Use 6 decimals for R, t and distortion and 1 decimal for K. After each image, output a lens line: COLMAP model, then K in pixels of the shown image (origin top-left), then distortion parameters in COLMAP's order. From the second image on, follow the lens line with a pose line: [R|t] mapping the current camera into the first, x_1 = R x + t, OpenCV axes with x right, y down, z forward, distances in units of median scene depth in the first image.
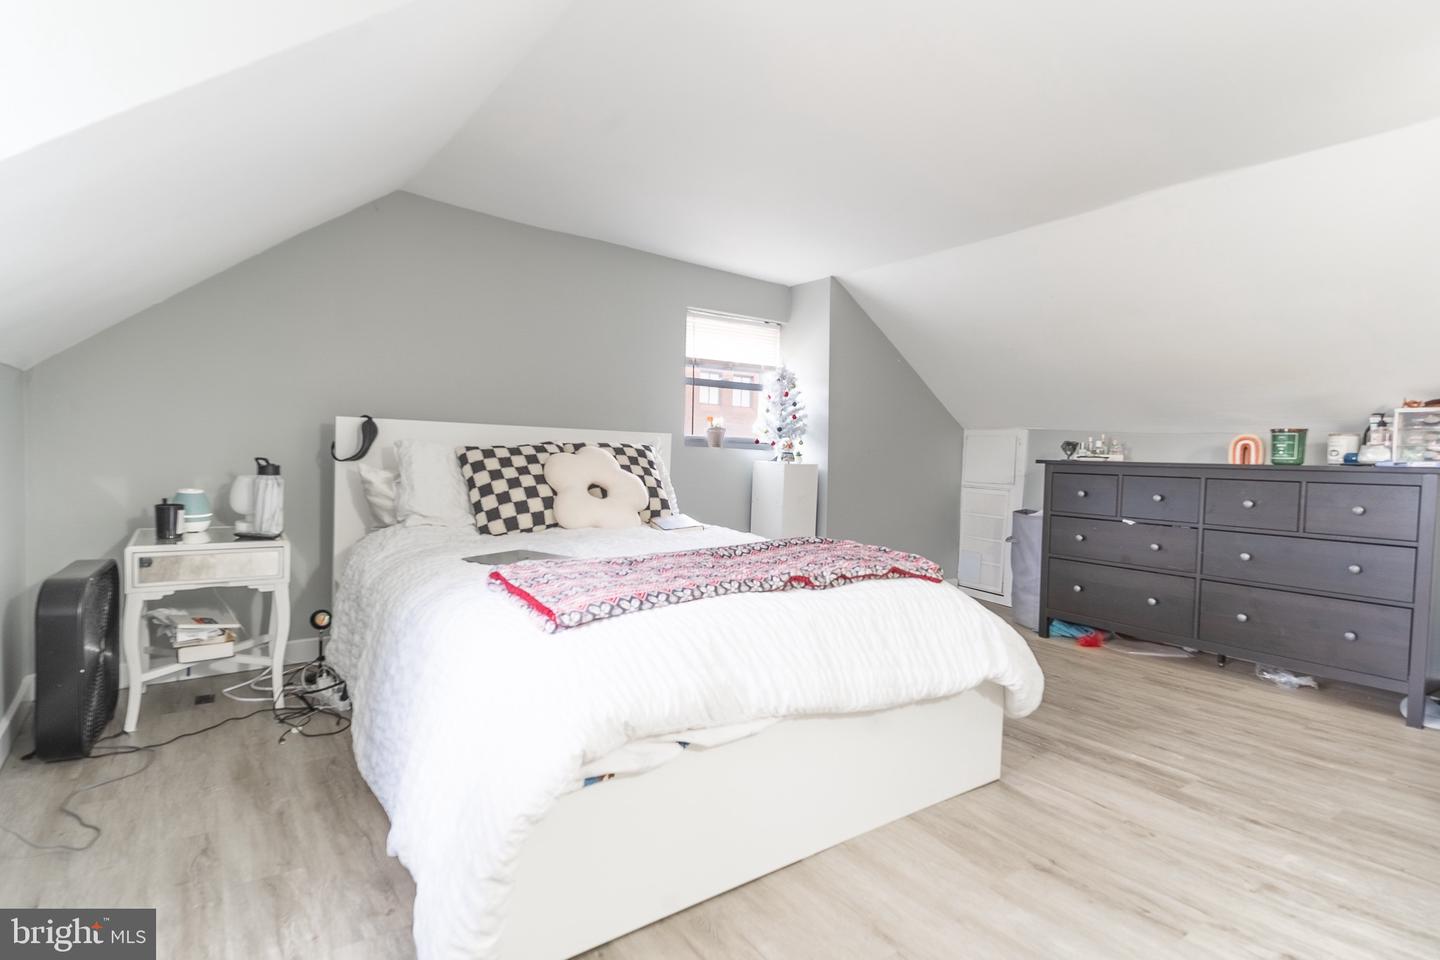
lens RADIAL K [[727.9, 0, 716.8], [0, 727.9, 473.8], [0, 0, 1]] dist [0.056850, -0.029311]
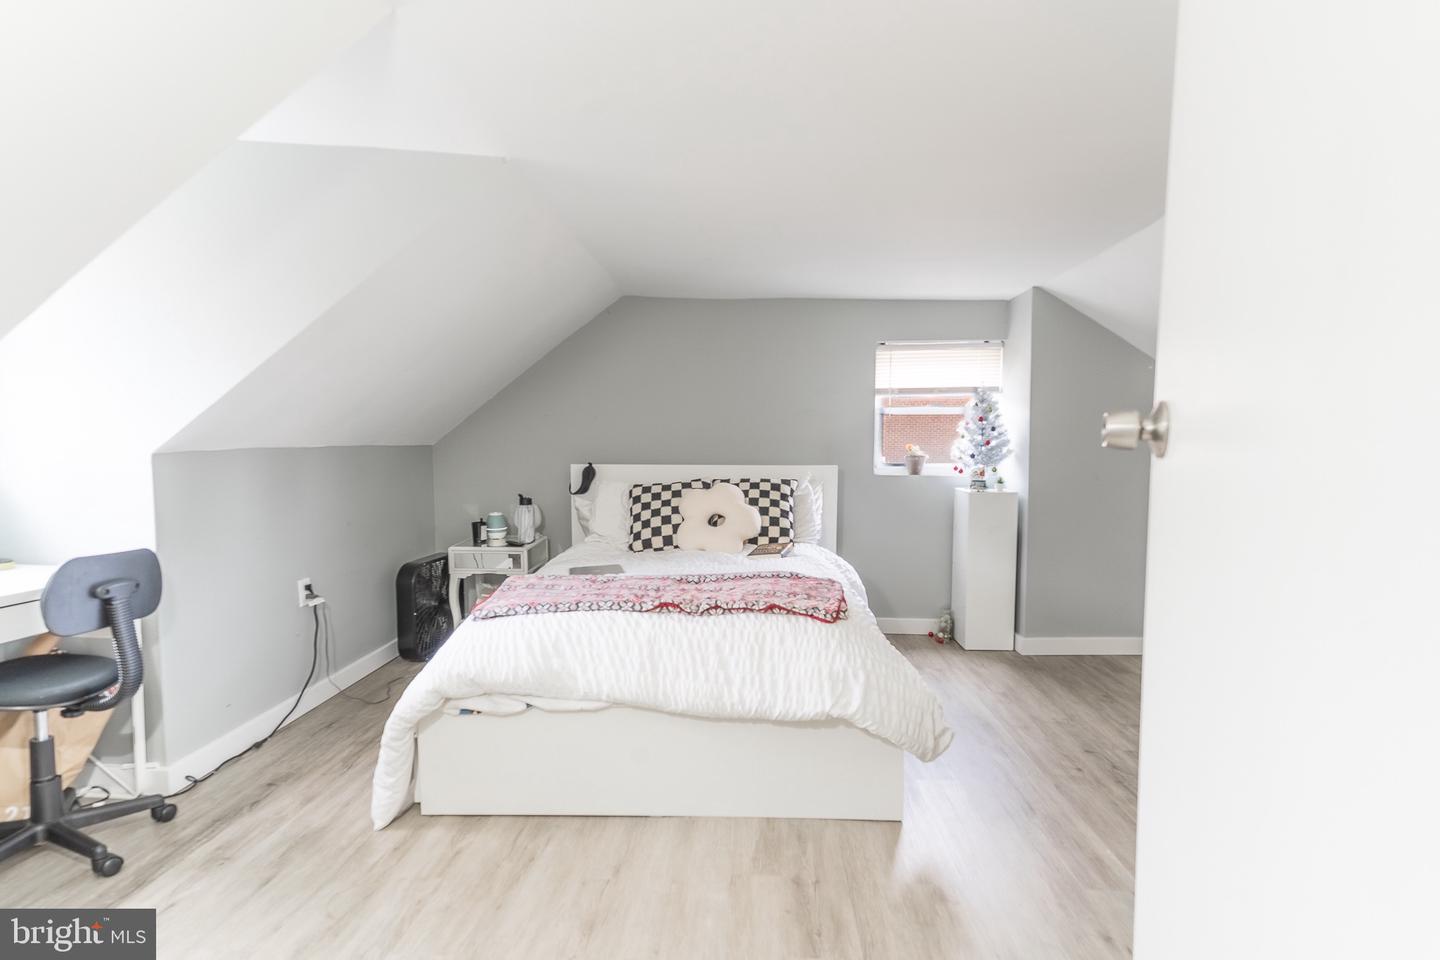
lens RADIAL K [[727.9, 0, 711.8], [0, 727.9, 493.9], [0, 0, 1]] dist [0.056850, -0.029311]
pose [[0.783660, 0.010810, -0.621096, 0.635704], [0.004660, 0.999718, 0.023280, -0.053143], [0.621172, -0.021138, 0.783389, 0.030719]]
